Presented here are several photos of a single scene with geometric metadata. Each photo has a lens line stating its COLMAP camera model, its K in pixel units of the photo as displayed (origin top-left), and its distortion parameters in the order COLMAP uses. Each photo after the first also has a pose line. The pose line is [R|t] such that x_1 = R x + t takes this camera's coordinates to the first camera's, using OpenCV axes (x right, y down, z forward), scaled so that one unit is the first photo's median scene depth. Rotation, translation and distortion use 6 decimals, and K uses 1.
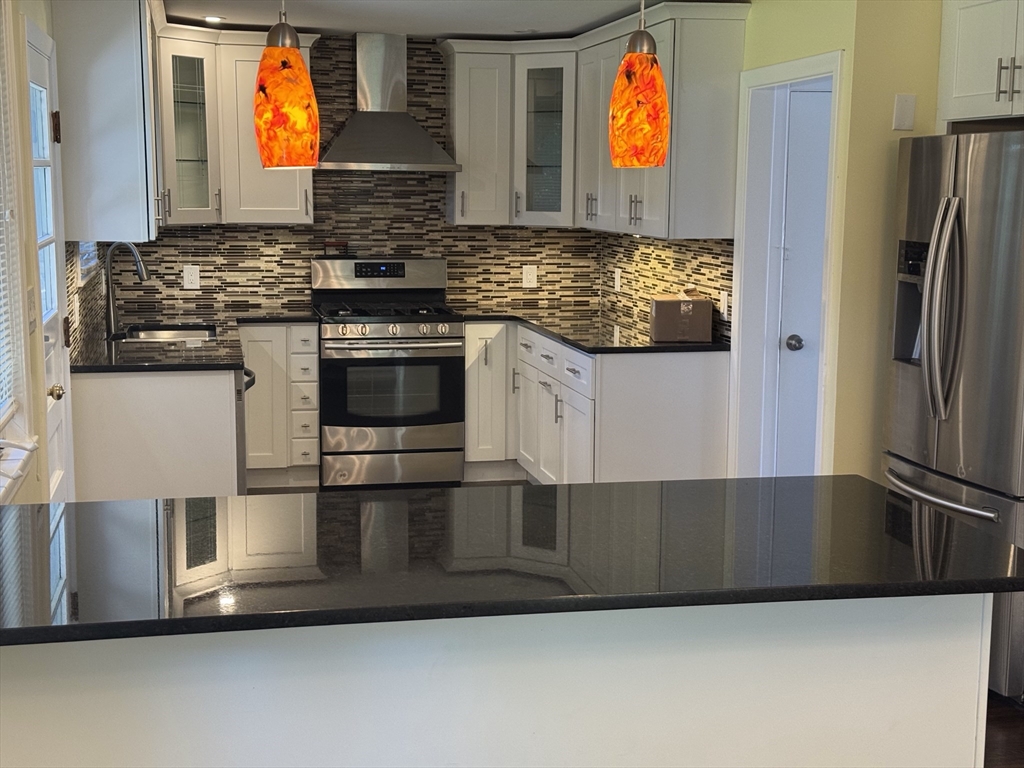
lens RADIAL K [[1420.5, 0, 510.6], [0, 1420.5, 383.9], [0, 0, 1]] dist [0.100751, 0.000000]
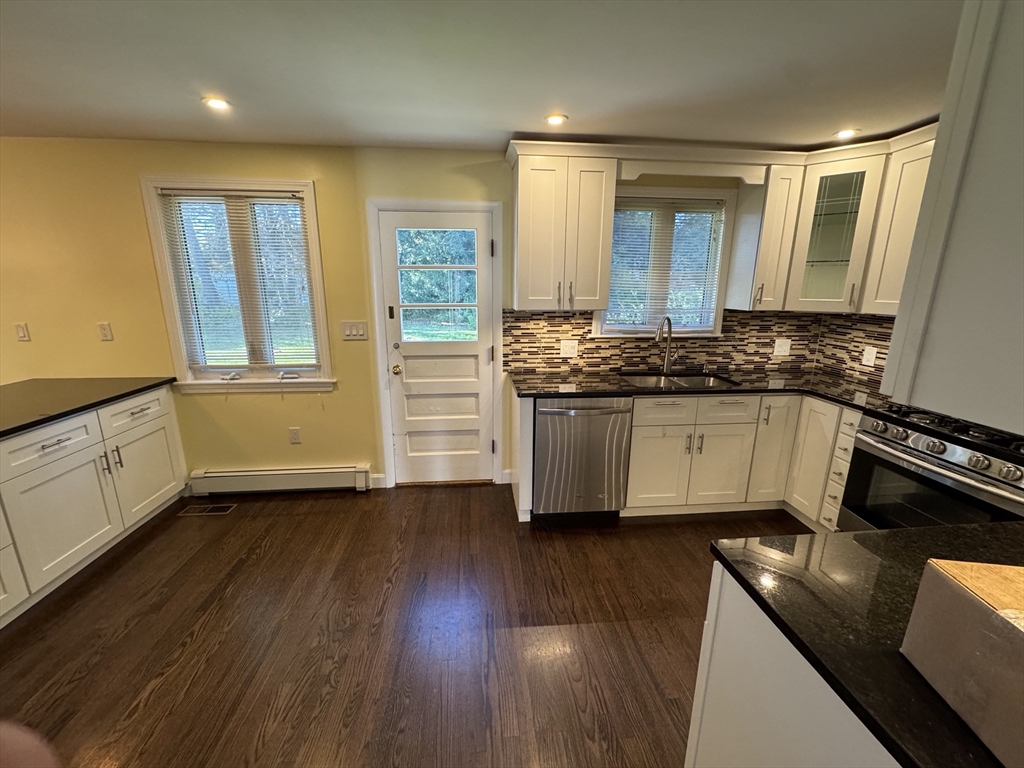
lens RADIAL K [[407.9, 0, 509.1], [0, 407.9, 381.0], [0, 0, 1]] dist [-0.005802, 0.001730]
pose [[-0.112818, 0.213886, -0.970322, 0.165722], [-0.146631, 0.962281, 0.229162, -0.089189], [0.982737, 0.168133, -0.077200, 0.718801]]
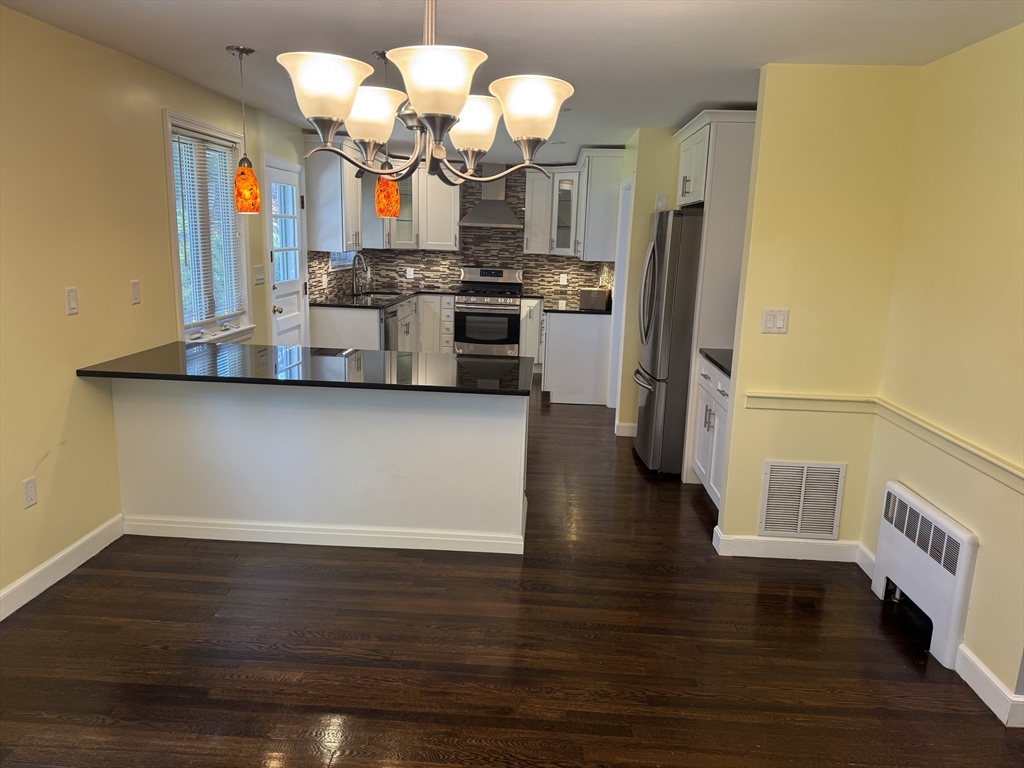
lens RADIAL K [[713.4, 0, 528.1], [0, 713.4, 383.4], [0, 0, 1]] dist [0.058358, -0.064696]
pose [[0.971461, 0.074057, -0.225342, 0.224394], [-0.061088, 0.996079, 0.063998, 0.015028], [0.229198, -0.048406, 0.972176, -0.062604]]
